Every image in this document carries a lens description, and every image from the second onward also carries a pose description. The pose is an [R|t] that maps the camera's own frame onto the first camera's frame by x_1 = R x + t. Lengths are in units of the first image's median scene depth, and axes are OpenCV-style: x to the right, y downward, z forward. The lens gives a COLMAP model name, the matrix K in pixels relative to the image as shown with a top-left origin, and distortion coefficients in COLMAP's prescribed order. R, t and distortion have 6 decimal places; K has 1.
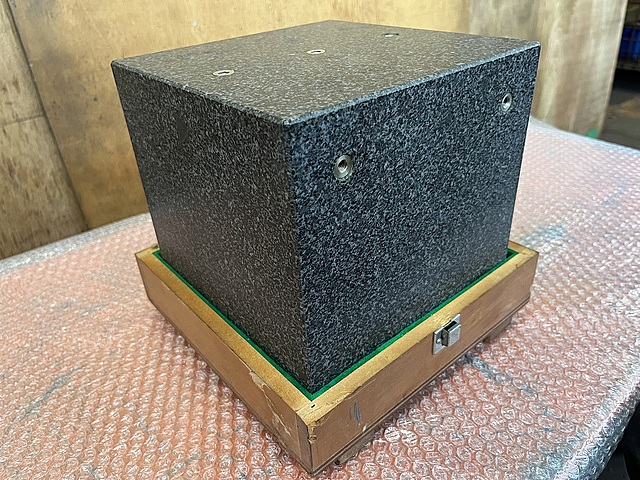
lens RADIAL K [[495.7, 0, 316.9], [0, 495.7, 242.2], [0, 0, 1]] dist [0.034313, -0.067207]
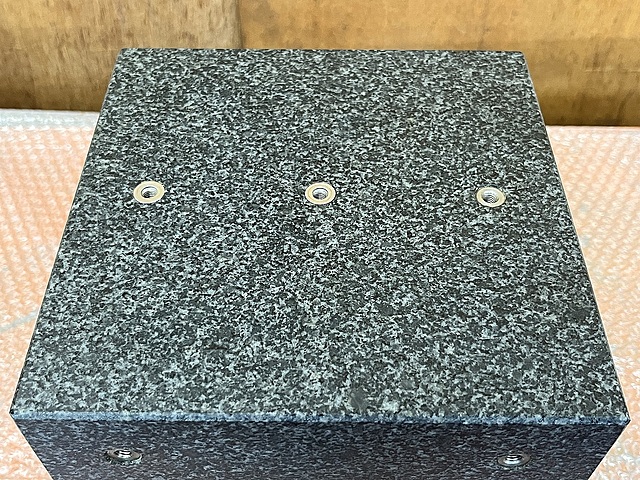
lens RADIAL K [[729.9, 0, 317.8], [0, 729.9, 243.1], [0, 0, 1]] dist [0.011737, 0.000000]
pose [[0.759719, 0.534827, -0.369848, 0.433575], [-0.381981, 0.827361, 0.411782, -0.831624], [0.526230, -0.171563, 0.832855, 0.259079]]
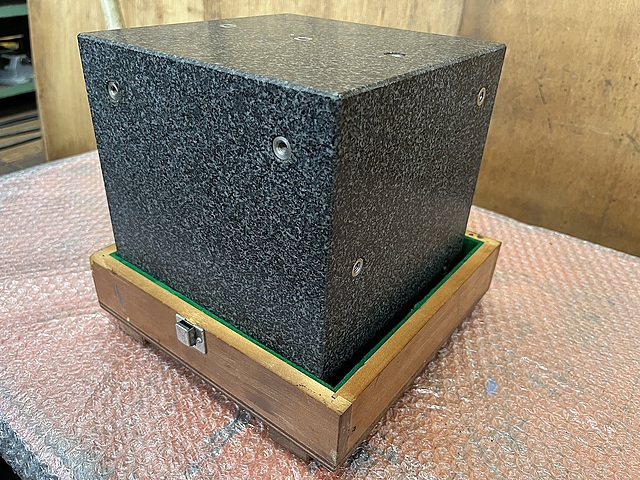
lens RADIAL K [[495.7, 0, 316.8], [0, 495.7, 238.5], [0, 0, 1]] dist [0.034313, -0.067207]
pose [[0.208044, 0.551645, -0.807716, 1.215961], [-0.559402, 0.744506, 0.364389, -0.544069], [0.802363, 0.376029, 0.463482, 0.830750]]
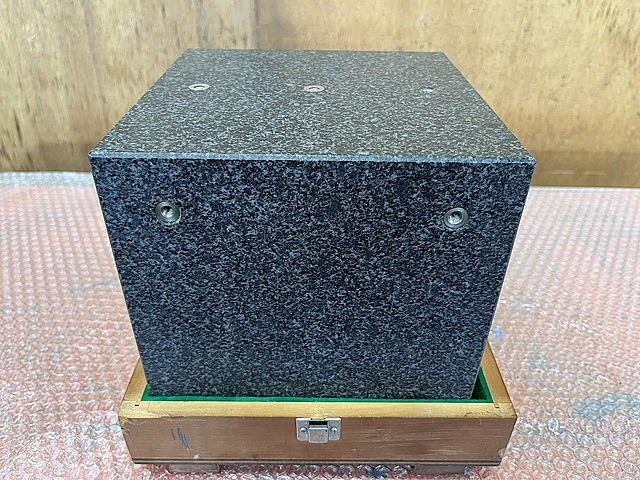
lens RADIAL K [[495.7, 0, 317.6], [0, 495.7, 241.9], [0, 0, 1]] dist [0.034313, -0.067207]
pose [[0.761806, 0.415804, -0.496747, 0.689566], [-0.388235, 0.906899, 0.163731, -0.324968], [0.518580, 0.068123, 0.852311, 0.264647]]
